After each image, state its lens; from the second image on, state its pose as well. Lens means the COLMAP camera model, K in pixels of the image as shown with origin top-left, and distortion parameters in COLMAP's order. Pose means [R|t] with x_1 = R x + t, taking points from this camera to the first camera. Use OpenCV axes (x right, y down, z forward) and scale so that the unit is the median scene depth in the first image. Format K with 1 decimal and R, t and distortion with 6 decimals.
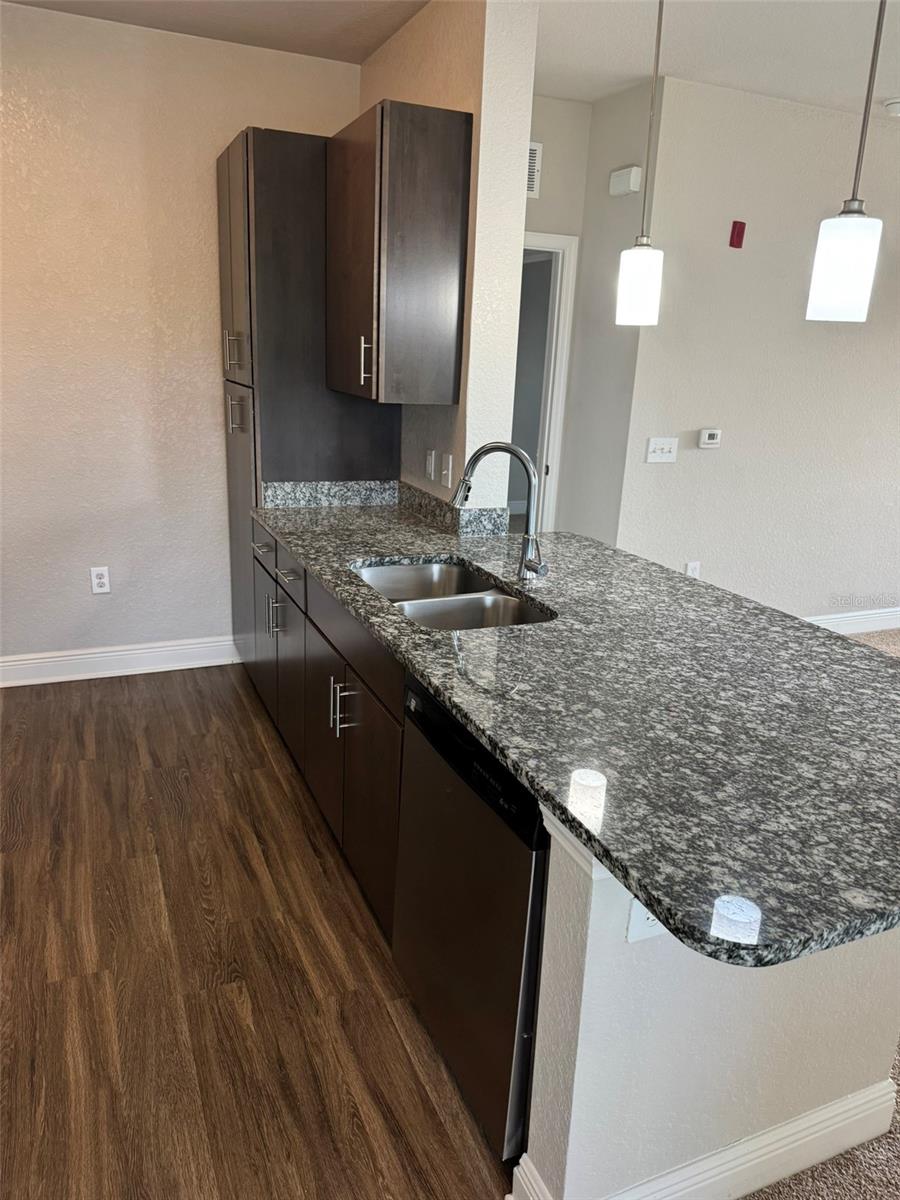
lens RADIAL K [[850.2, 0, 444.1], [0, 850.2, 594.3], [0, 0, 1]] dist [0.118582, -0.123834]
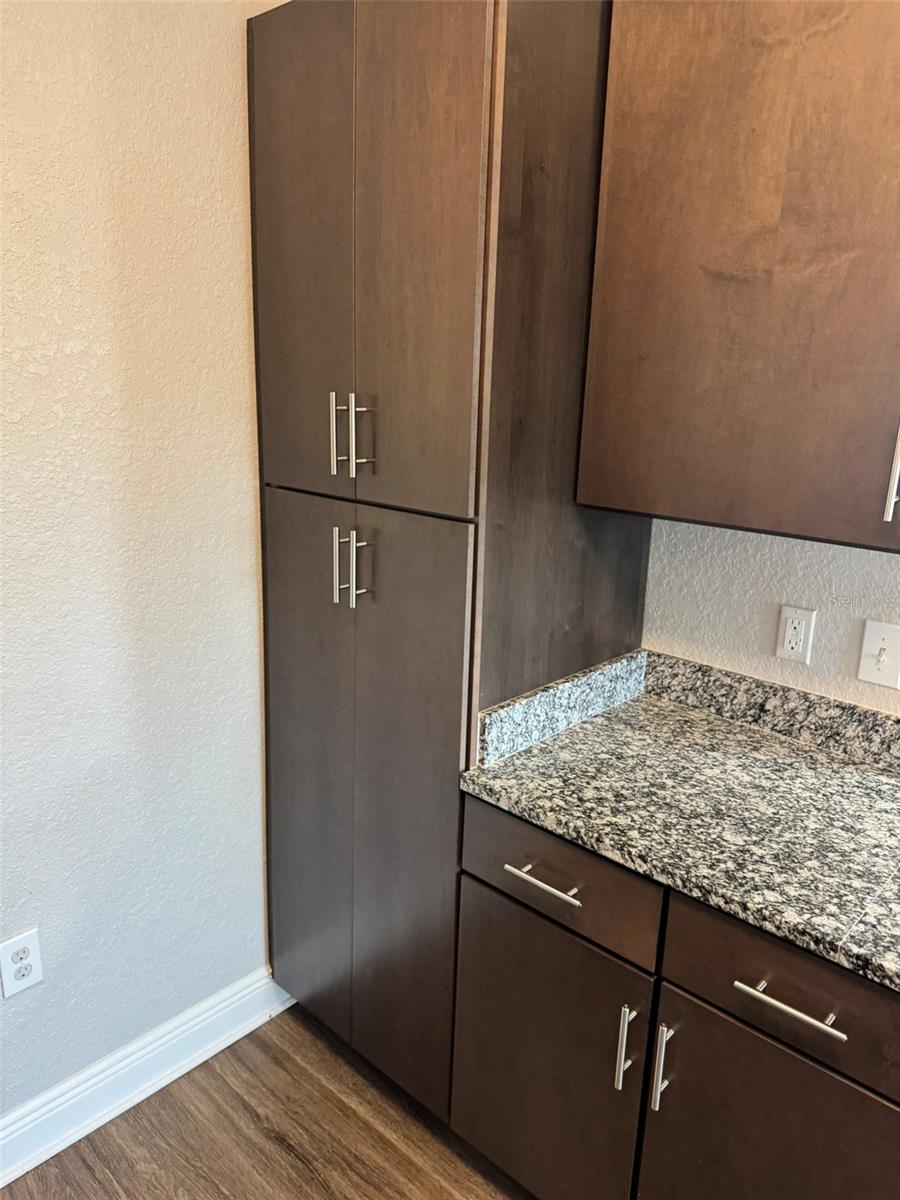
lens RADIAL K [[839.0, 0, 448.2], [0, 839.0, 592.1], [0, 0, 1]] dist [0.099089, -0.140196]
pose [[0.908792, -0.115243, 0.401018, -0.433600], [0.120691, 0.992621, 0.011744, -0.220070], [-0.399412, 0.037726, 0.915995, 0.635804]]
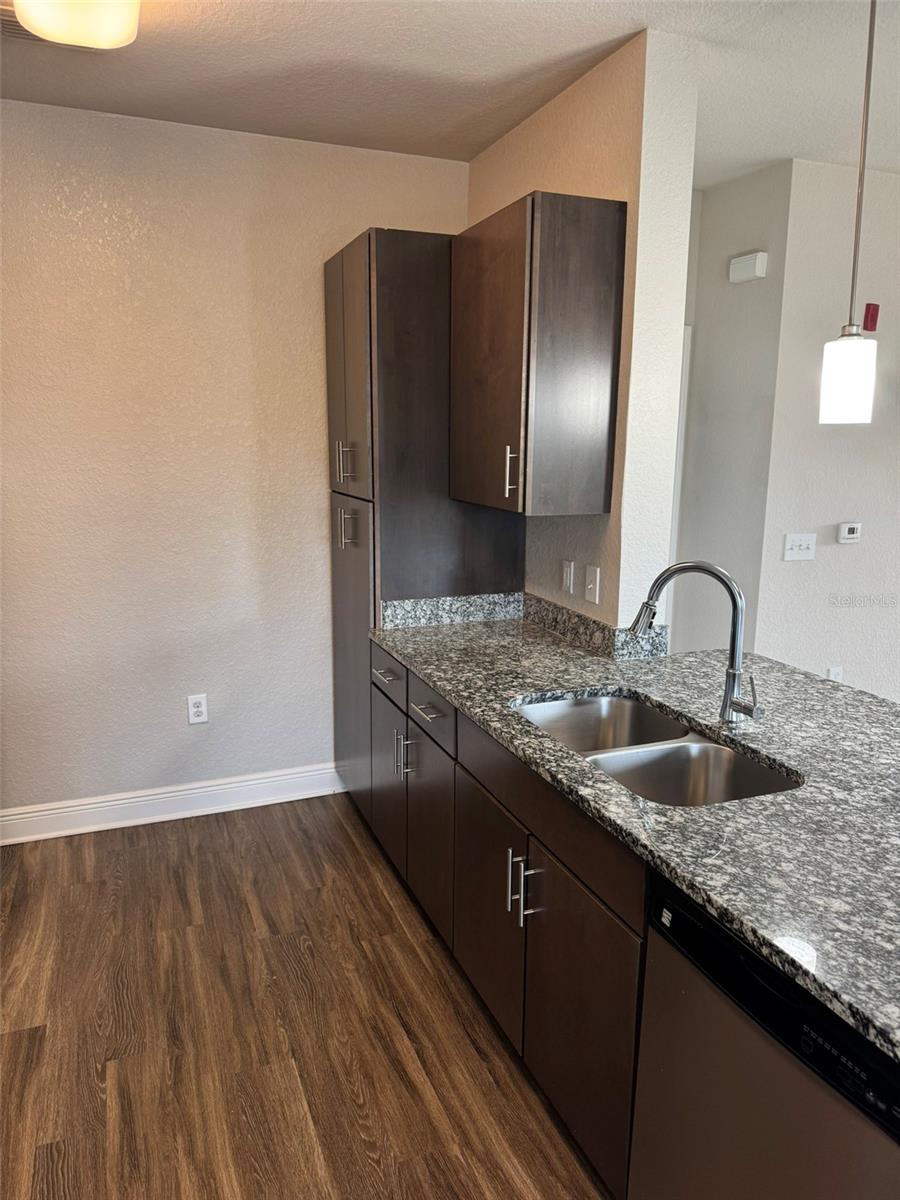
lens RADIAL K [[842.1, 0, 455.2], [0, 842.1, 605.6], [0, 0, 1]] dist [0.150695, -0.201871]
pose [[0.999284, -0.028574, -0.024790, -0.119620], [0.026529, 0.996506, -0.079199, -0.056871], [0.026967, 0.078484, 0.996551, 0.113026]]
